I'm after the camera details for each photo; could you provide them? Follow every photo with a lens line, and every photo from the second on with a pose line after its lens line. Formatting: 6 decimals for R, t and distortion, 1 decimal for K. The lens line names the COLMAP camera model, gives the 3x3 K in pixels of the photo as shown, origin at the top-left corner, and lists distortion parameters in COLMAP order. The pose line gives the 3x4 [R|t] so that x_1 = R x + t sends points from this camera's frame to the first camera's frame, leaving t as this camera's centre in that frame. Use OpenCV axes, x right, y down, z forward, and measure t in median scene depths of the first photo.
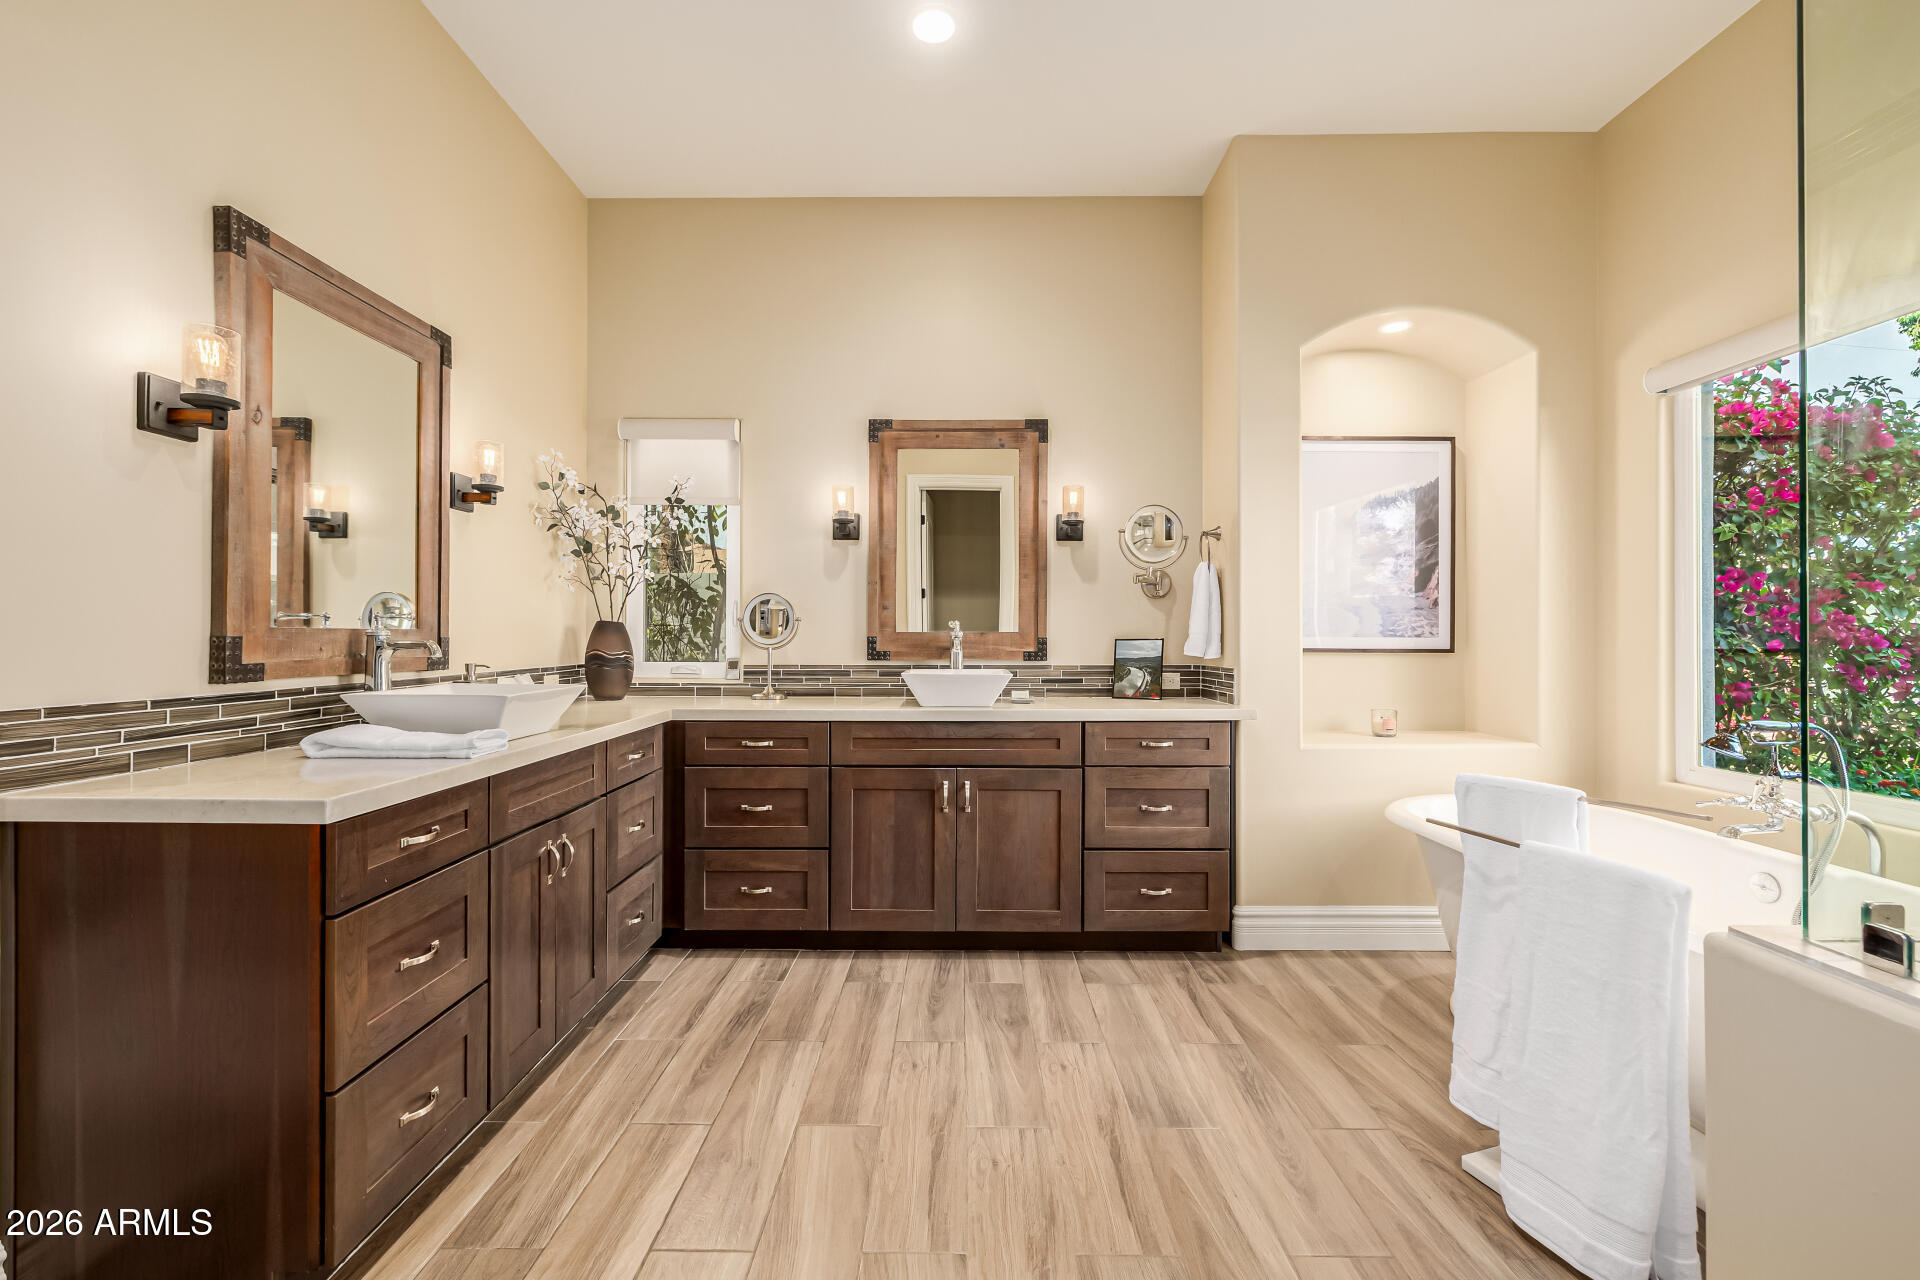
lens RADIAL K [[832.1, 0, 957.9], [0, 832.1, 635.7], [0, 0, 1]] dist [0.000259, 0.000516]
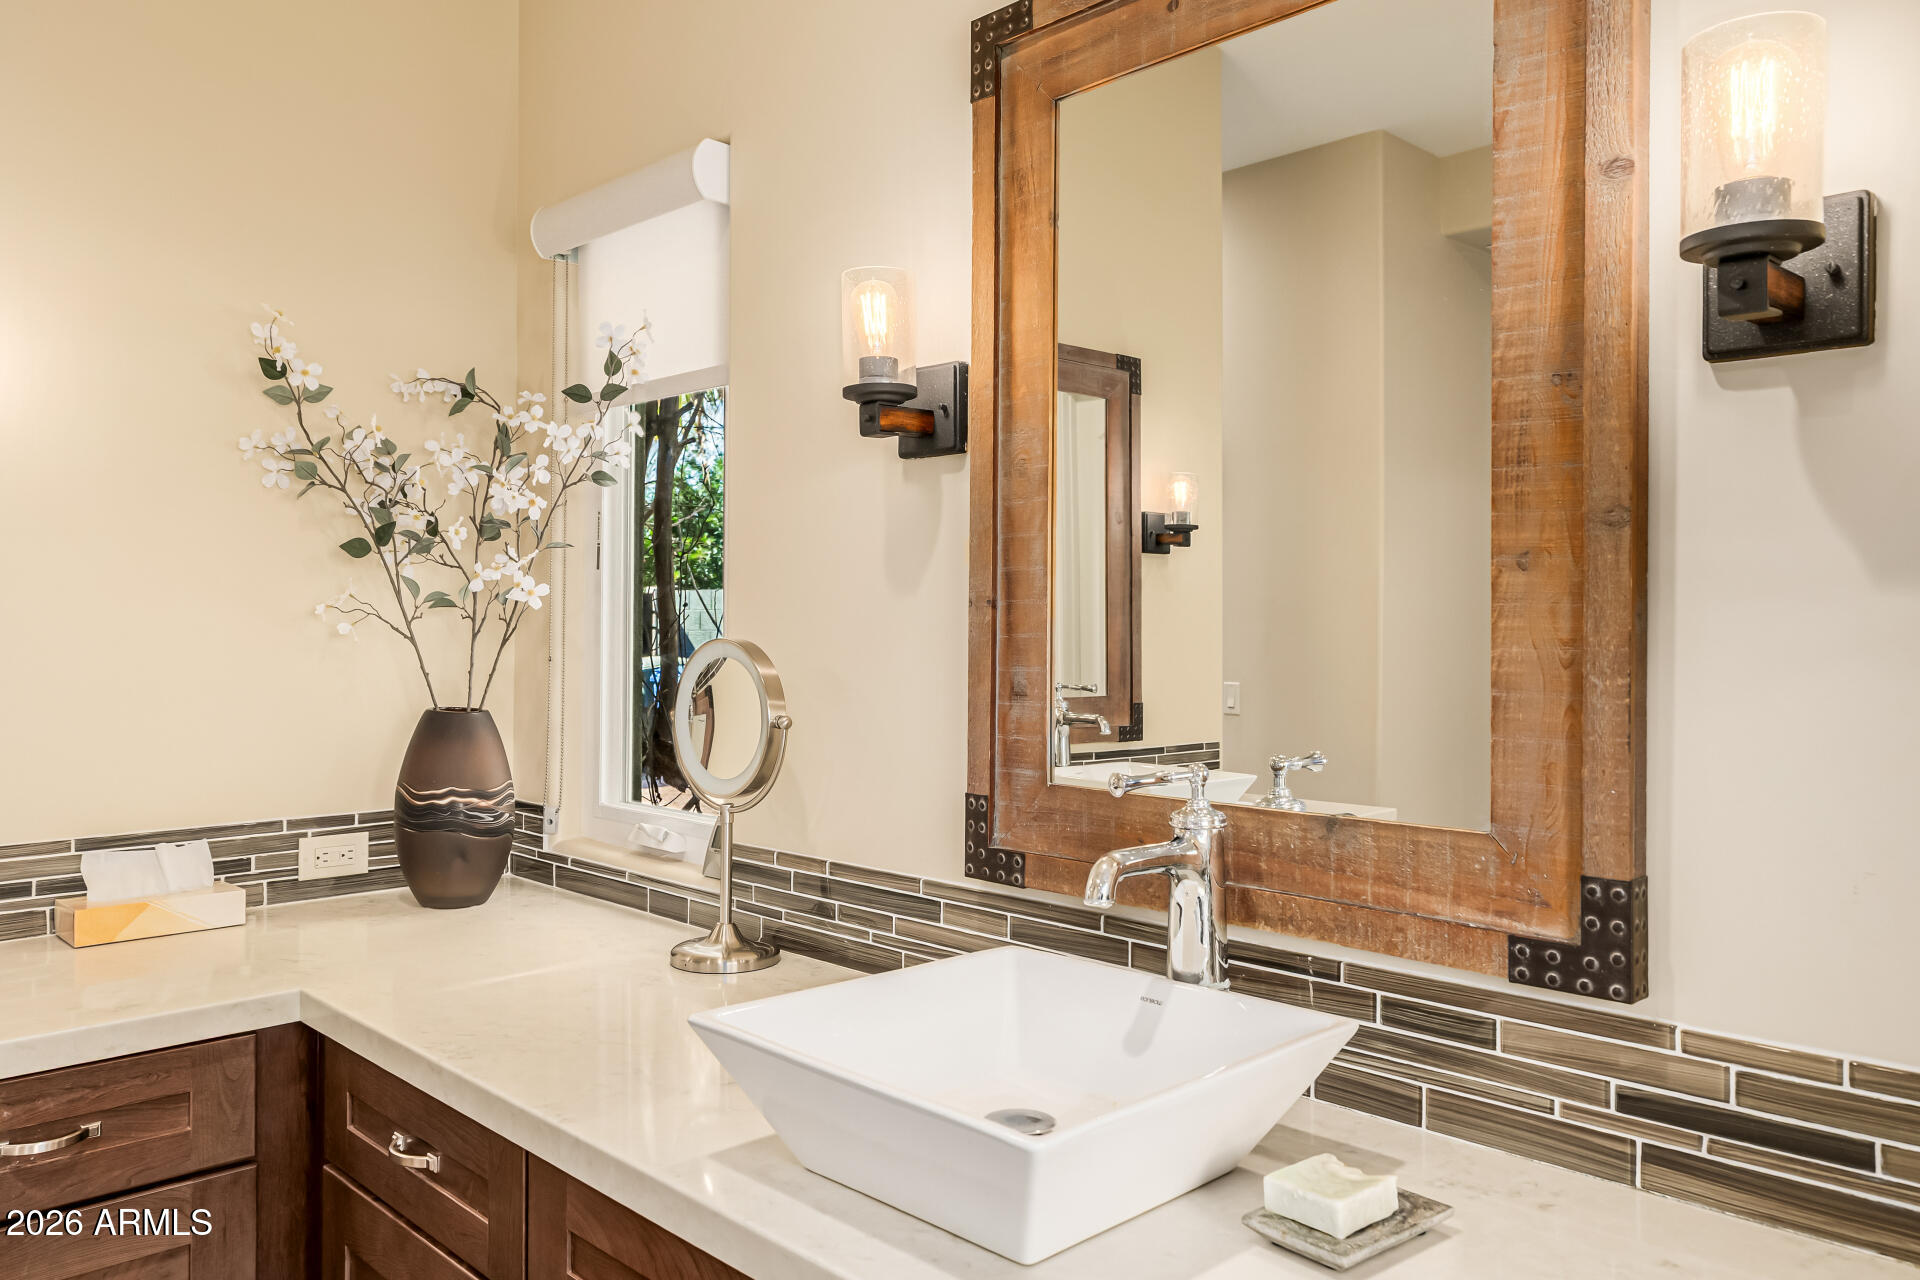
lens RADIAL K [[1387.1, 0, 959.7], [0, 1387.1, 631.4], [0, 0, 1]] dist [0.012634, 0.002137]
pose [[0.703085, 0.004527, -0.711091, 0.223899], [-0.003644, 0.999990, 0.002764, -0.055093], [0.711096, 0.000648, 0.703094, 0.666165]]
